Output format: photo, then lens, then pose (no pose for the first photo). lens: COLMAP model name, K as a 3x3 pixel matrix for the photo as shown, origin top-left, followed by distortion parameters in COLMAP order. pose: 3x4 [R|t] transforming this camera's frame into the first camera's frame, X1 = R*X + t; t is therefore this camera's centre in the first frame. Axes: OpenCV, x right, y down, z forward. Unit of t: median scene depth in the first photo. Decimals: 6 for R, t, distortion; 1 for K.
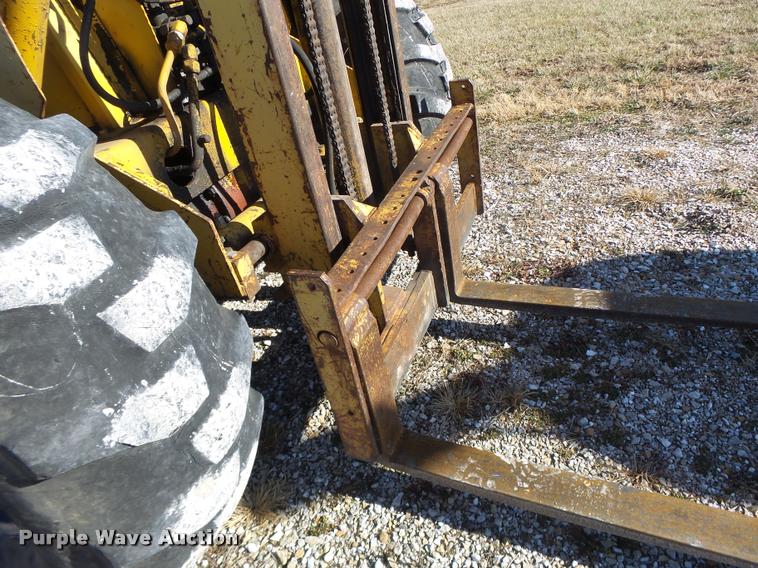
lens RADIAL K [[518.7, 0, 378.9], [0, 518.7, 286.0], [0, 0, 1]] dist [-0.005659, -0.006149]
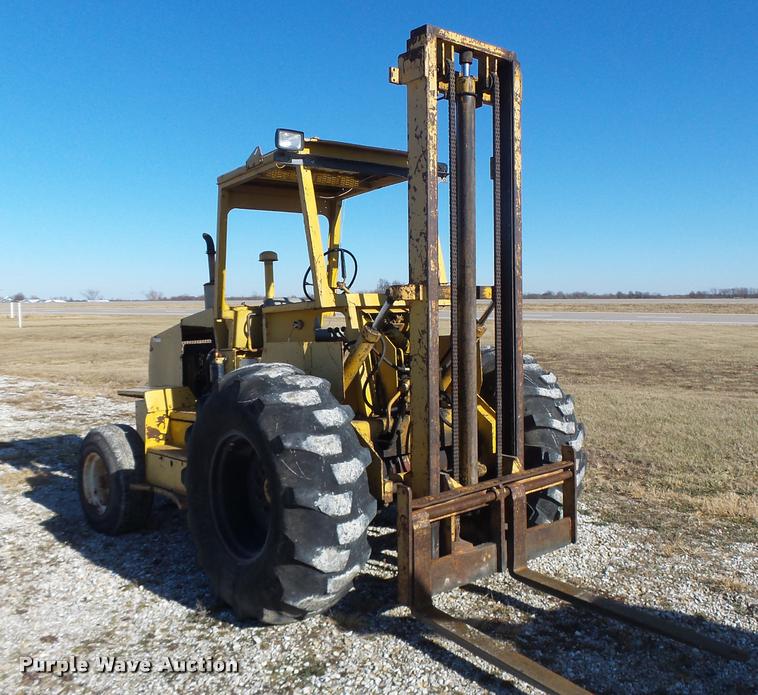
lens RADIAL K [[733.1, 0, 408.4], [0, 733.1, 325.4], [0, 0, 1]] dist [-0.016258, -0.005169]
pose [[0.871869, 0.194300, -0.449547, 0.754455], [-0.389397, 0.831727, -0.395728, 0.413409], [0.297011, 0.520075, 0.800816, -1.266965]]
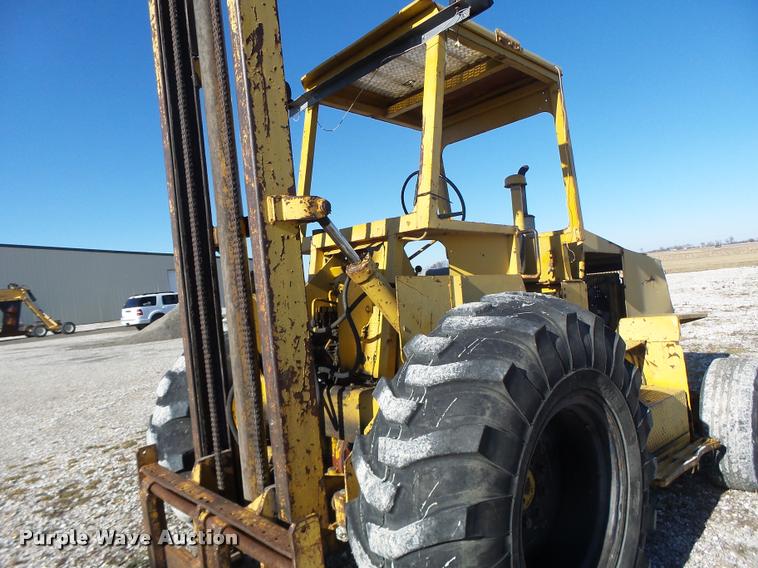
lens RADIAL K [[518.2, 0, 379.0], [0, 518.2, 284.0], [0, 0, 1]] dist [-0.010601, -0.000582]
pose [[-0.408747, 0.237080, -0.881317, 0.788187], [-0.346308, 0.853157, 0.390120, -1.152132], [0.844391, 0.464667, -0.266623, 1.284348]]
